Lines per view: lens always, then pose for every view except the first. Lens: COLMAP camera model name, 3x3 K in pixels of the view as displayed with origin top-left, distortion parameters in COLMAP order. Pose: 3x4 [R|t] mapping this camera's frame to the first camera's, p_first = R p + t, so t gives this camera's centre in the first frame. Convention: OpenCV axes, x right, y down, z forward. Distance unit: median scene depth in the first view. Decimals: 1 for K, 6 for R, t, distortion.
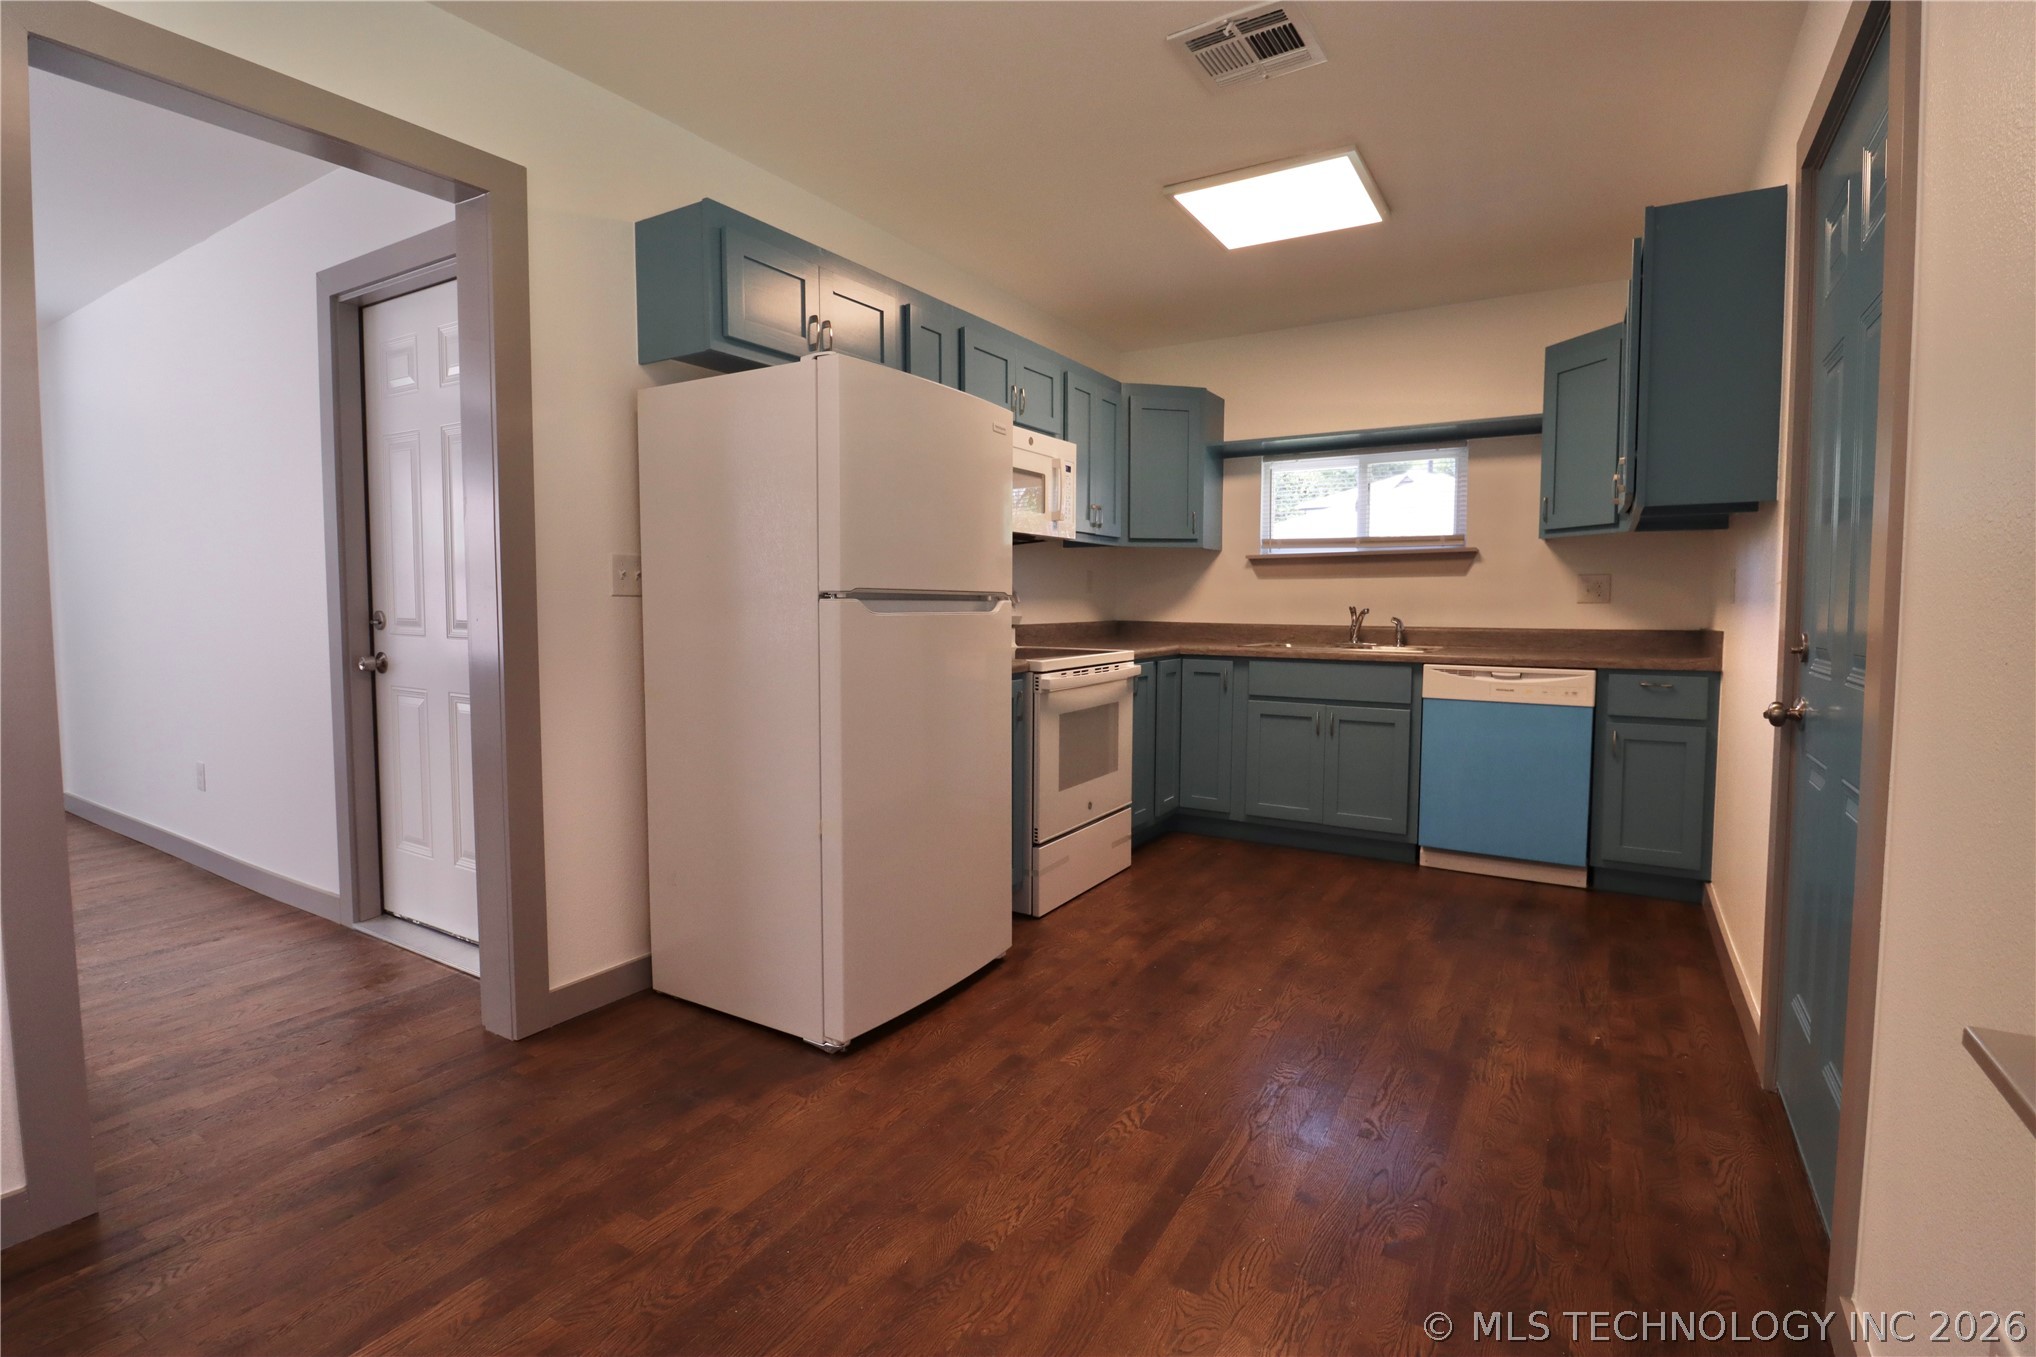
lens RADIAL K [[952.3, 0, 1027.8], [0, 952.3, 655.3], [0, 0, 1]] dist [-0.012842, -0.000475]
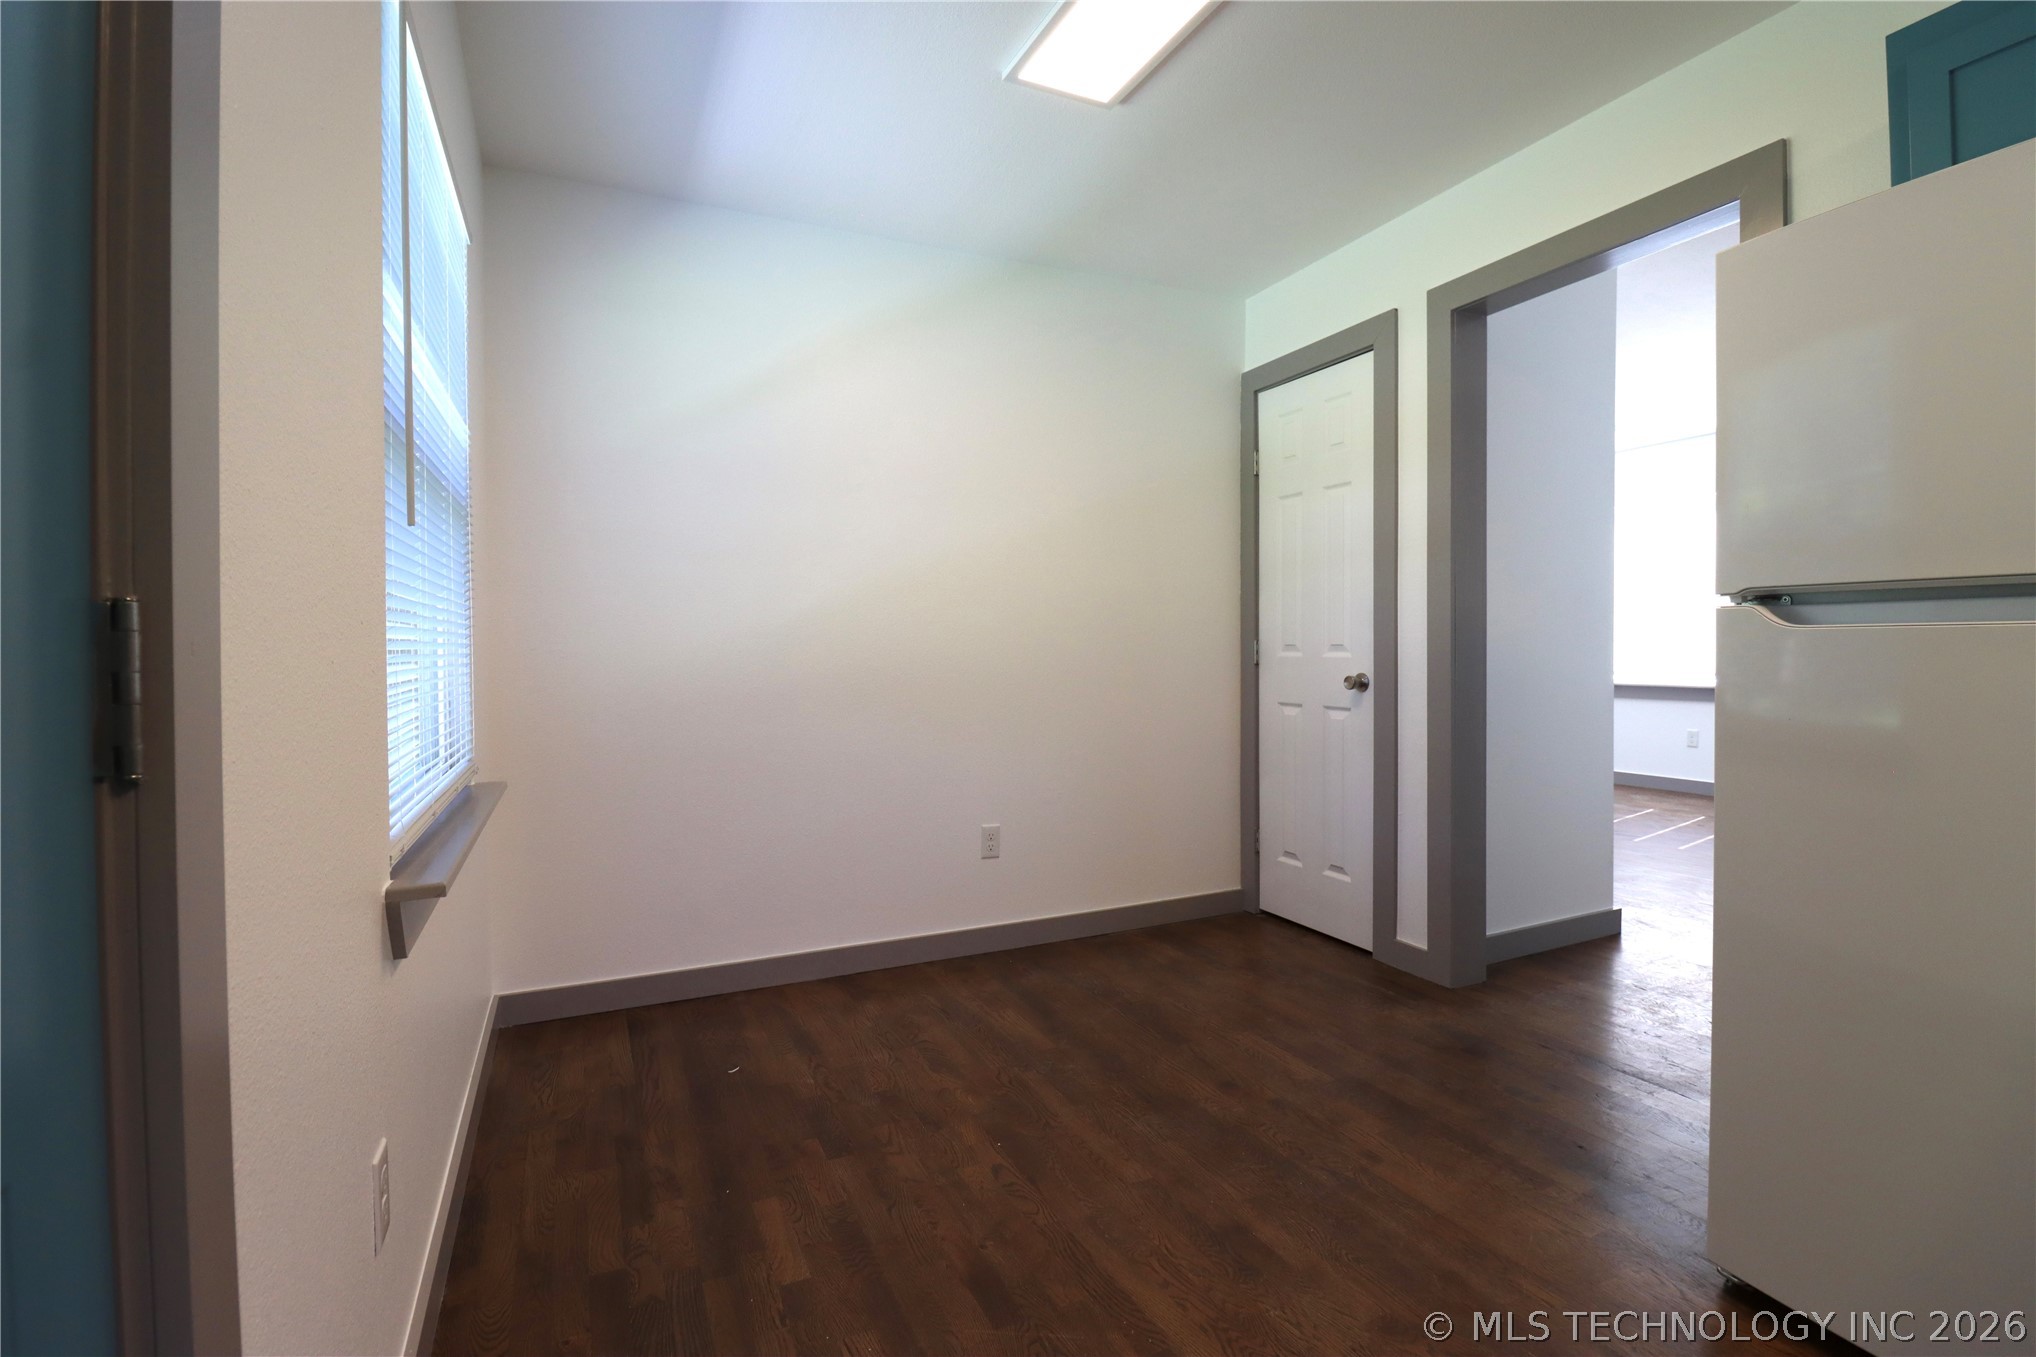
lens RADIAL K [[952.3, 0, 1027.8], [0, 952.3, 655.3], [0, 0, 1]] dist [-0.012842, -0.000475]
pose [[-0.547980, 0.010337, -0.836428, 0.381799], [-0.045472, 0.998077, 0.042126, -0.017961], [0.835255, 0.061118, -0.546456, 0.567283]]
